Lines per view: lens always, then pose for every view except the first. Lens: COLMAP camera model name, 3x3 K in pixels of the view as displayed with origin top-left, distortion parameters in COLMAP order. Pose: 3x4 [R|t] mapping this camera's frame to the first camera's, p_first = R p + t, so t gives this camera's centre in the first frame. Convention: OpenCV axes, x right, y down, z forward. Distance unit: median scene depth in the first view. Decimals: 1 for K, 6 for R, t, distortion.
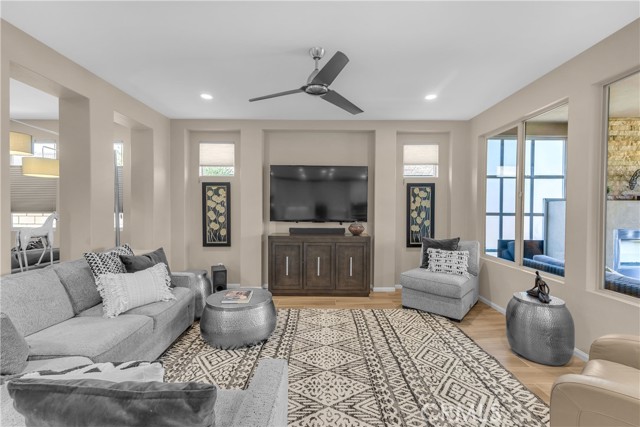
lens RADIAL K [[274.8, 0, 321.7], [0, 274.8, 211.4], [0, 0, 1]] dist [0.008029, -0.000593]
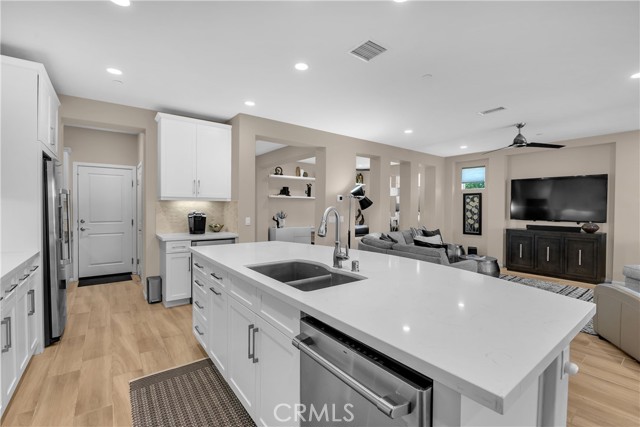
lens RADIAL K [[284.2, 0, 321.8], [0, 284.2, 211.3], [0, 0, 1]] dist [-0.007970, -0.000485]
pose [[0.605470, 0.010397, -0.795800, 0.411591], [-0.015309, 0.999882, 0.001416, 0.007639], [0.795721, 0.011326, 0.605558, -0.700667]]
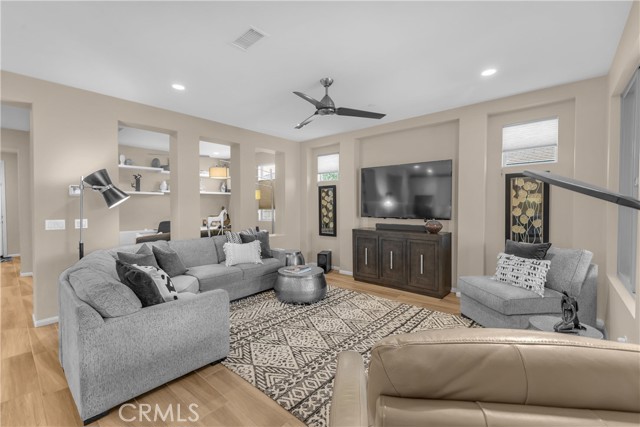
lens RADIAL K [[274.8, 0, 321.7], [0, 274.8, 211.4], [0, 0, 1]] dist [0.008029, -0.000593]
pose [[0.754496, 0.006859, -0.656268, 0.478789], [-0.001719, 0.999963, 0.008474, 0.003178], [0.656302, -0.005265, 0.754480, 0.021641]]
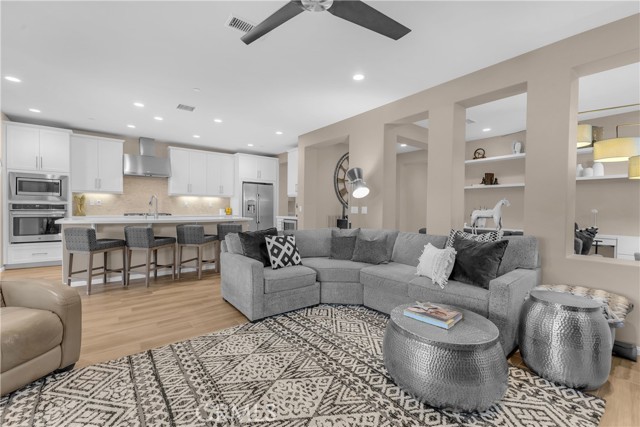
lens RADIAL K [[274.8, 0, 321.7], [0, 274.8, 211.4], [0, 0, 1]] dist [0.008029, -0.000593]
pose [[-0.788593, -0.004683, -0.614898, 0.226521], [-0.020398, 0.999620, 0.018547, 0.034634], [0.614577, 0.027169, -0.788389, 0.931712]]
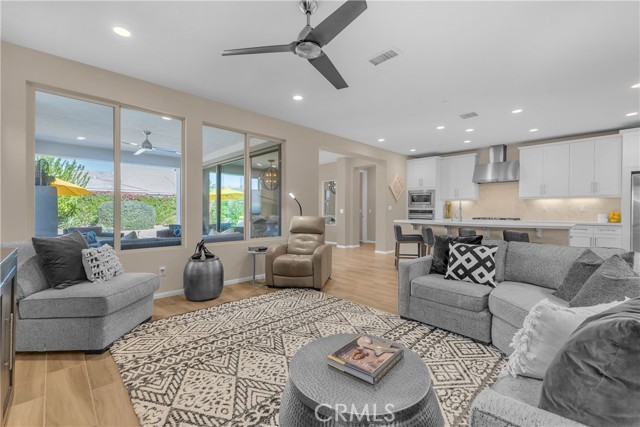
lens RADIAL K [[274.8, 0, 321.7], [0, 274.8, 211.4], [0, 0, 1]] dist [0.008029, -0.000593]
pose [[-0.694357, -0.009048, 0.719573, -0.410326], [0.001620, 0.999899, 0.014136, 0.032800], [-0.719629, 0.010981, -0.694272, 0.953827]]
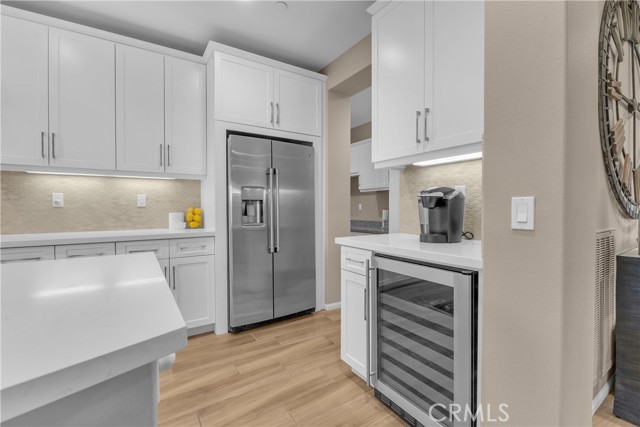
lens RADIAL K [[284.2, 0, 321.8], [0, 284.2, 211.3], [0, 0, 1]] dist [-0.007970, -0.000485]
pose [[-0.836918, 0.004006, -0.547314, -0.307856], [-0.008727, 0.999748, 0.020663, 0.045719], [0.547259, 0.022070, -0.836672, -0.177698]]
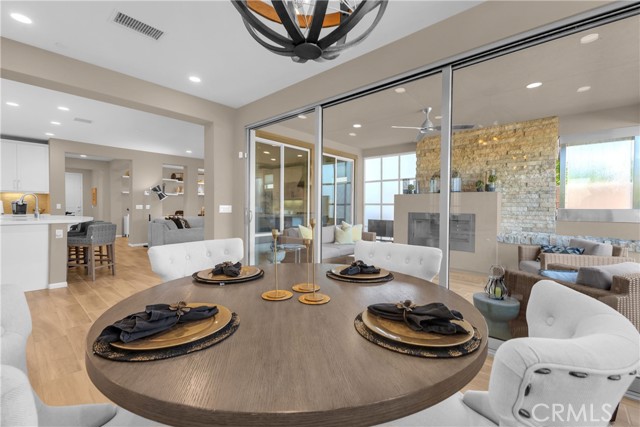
lens RADIAL K [[274.8, 0, 321.7], [0, 274.8, 211.4], [0, 0, 1]] dist [0.008029, -0.000593]
pose [[0.746213, 0.009482, -0.665640, 1.622220], [-0.011720, 0.999931, 0.001104, 0.059889], [0.665604, 0.006977, 0.746273, -0.464311]]
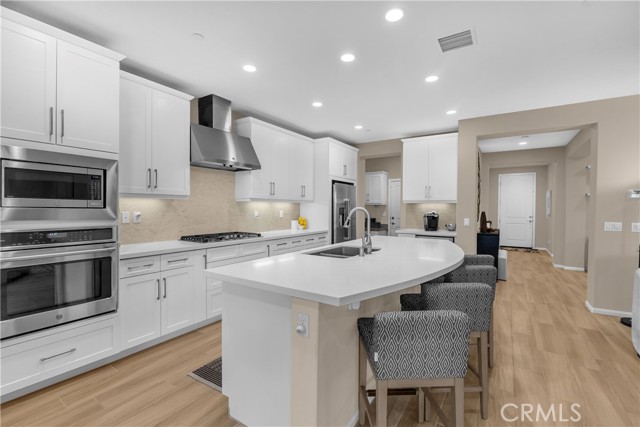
lens RADIAL K [[284.2, 0, 321.8], [0, 284.2, 211.3], [0, 0, 1]] dist [-0.007970, -0.000485]
pose [[-0.544508, 0.004057, -0.838746, 0.619433], [-0.016938, 0.999731, 0.015831, 0.002897], [0.838585, 0.022826, -0.544293, -0.160403]]
